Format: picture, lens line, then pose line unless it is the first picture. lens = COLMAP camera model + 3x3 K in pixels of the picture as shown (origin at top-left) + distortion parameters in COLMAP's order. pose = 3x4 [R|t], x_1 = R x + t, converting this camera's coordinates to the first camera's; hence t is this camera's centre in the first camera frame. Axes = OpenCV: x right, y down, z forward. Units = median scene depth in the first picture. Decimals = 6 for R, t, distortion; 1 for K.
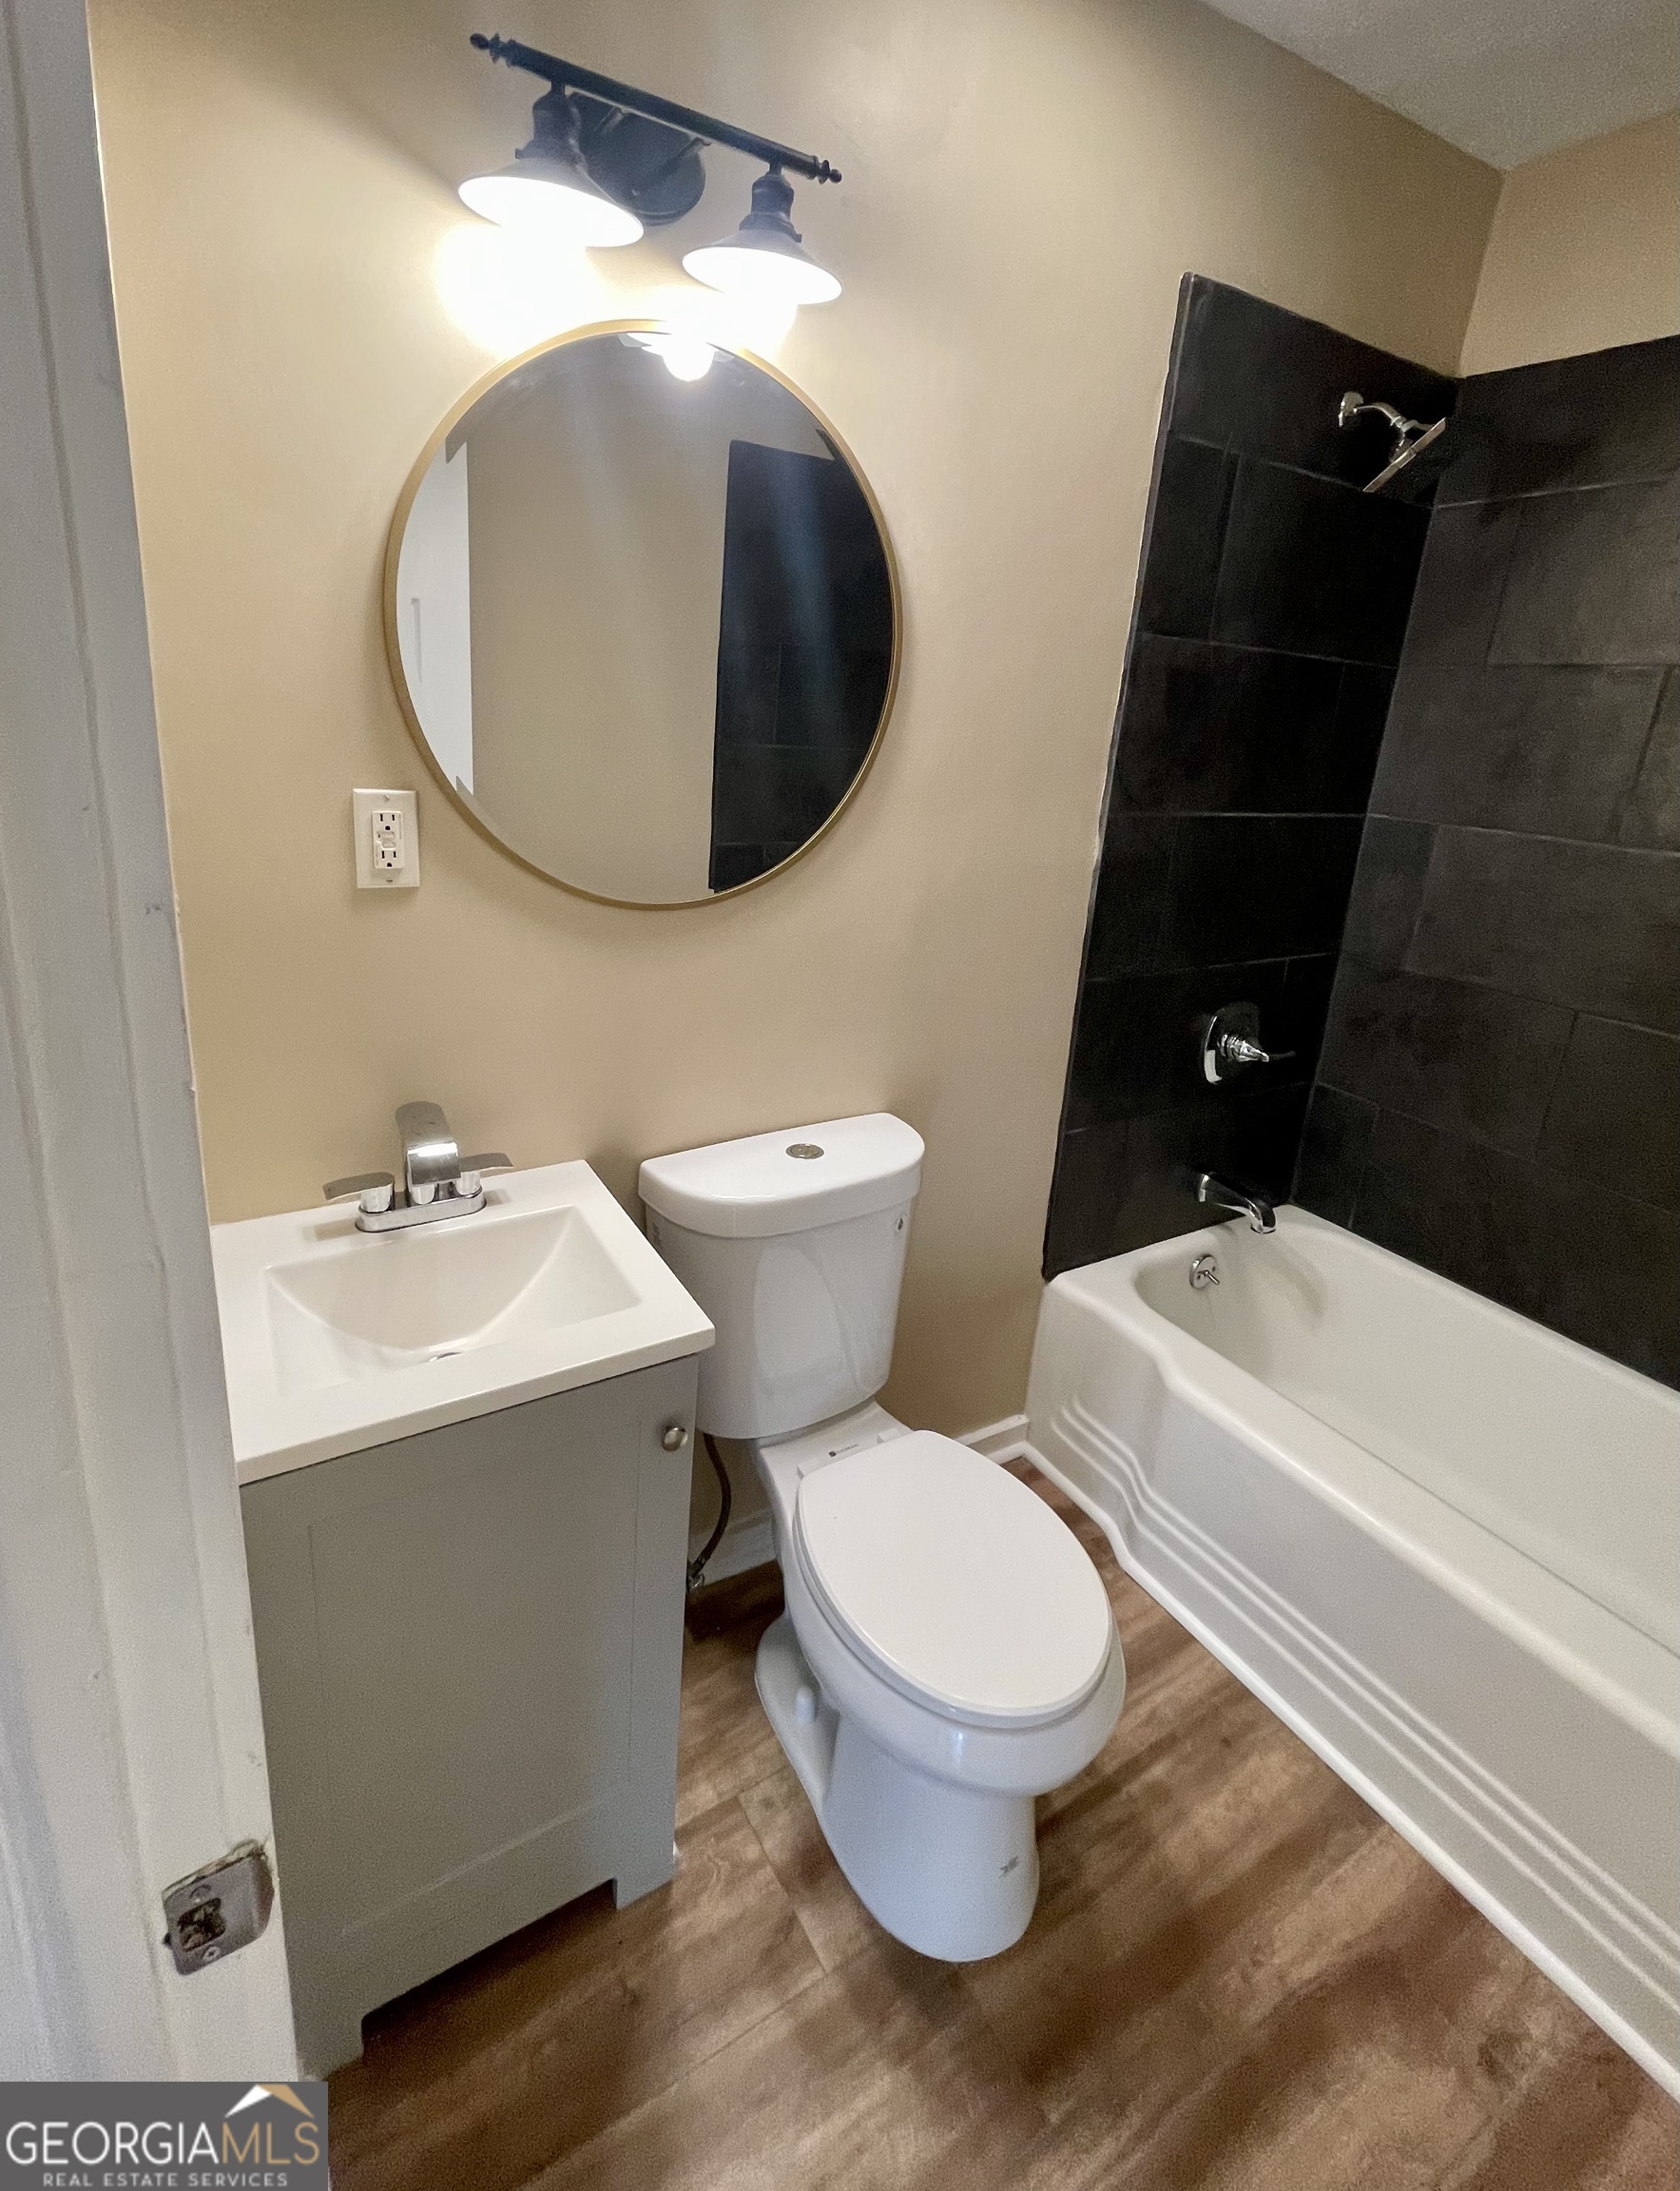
lens RADIAL K [[1008.3, 0, 757.4], [0, 1008.3, 967.7], [0, 0, 1]] dist [0.000745, -0.001427]
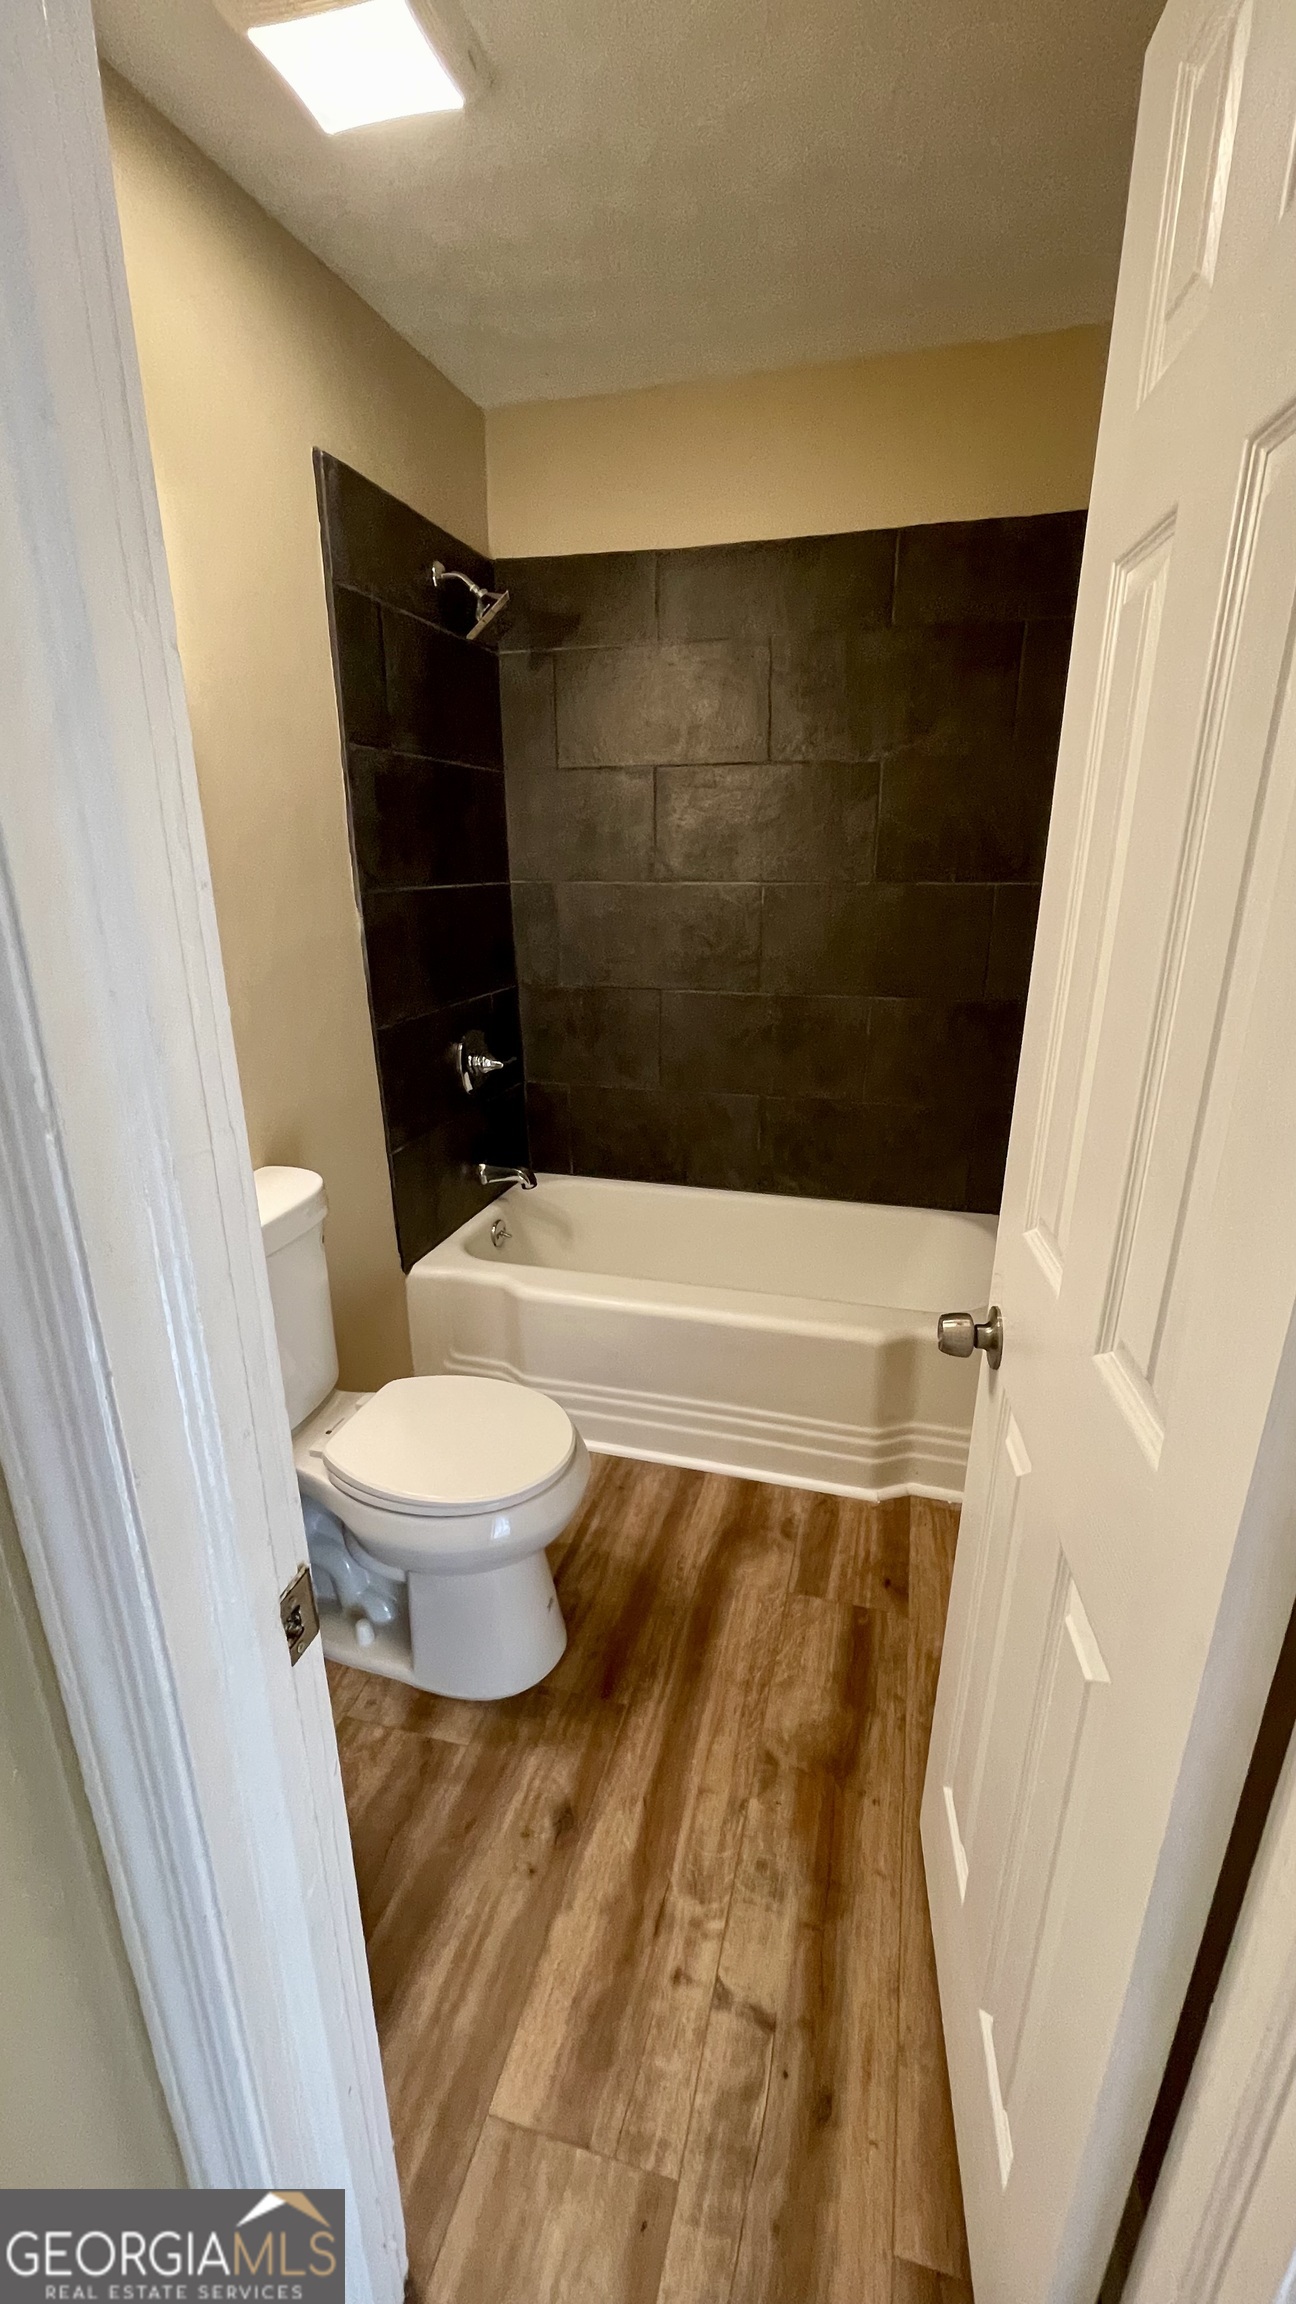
lens RADIAL K [[933.3, 0, 677.8], [0, 933.3, 1132.2], [0, 0, 1]] dist [-0.002715, 0.001915]
pose [[0.700414, -0.269771, 0.660790, -0.216900], [0.227127, 0.961935, 0.151969, 0.045612], [-0.676634, 0.043642, 0.735025, -0.099019]]
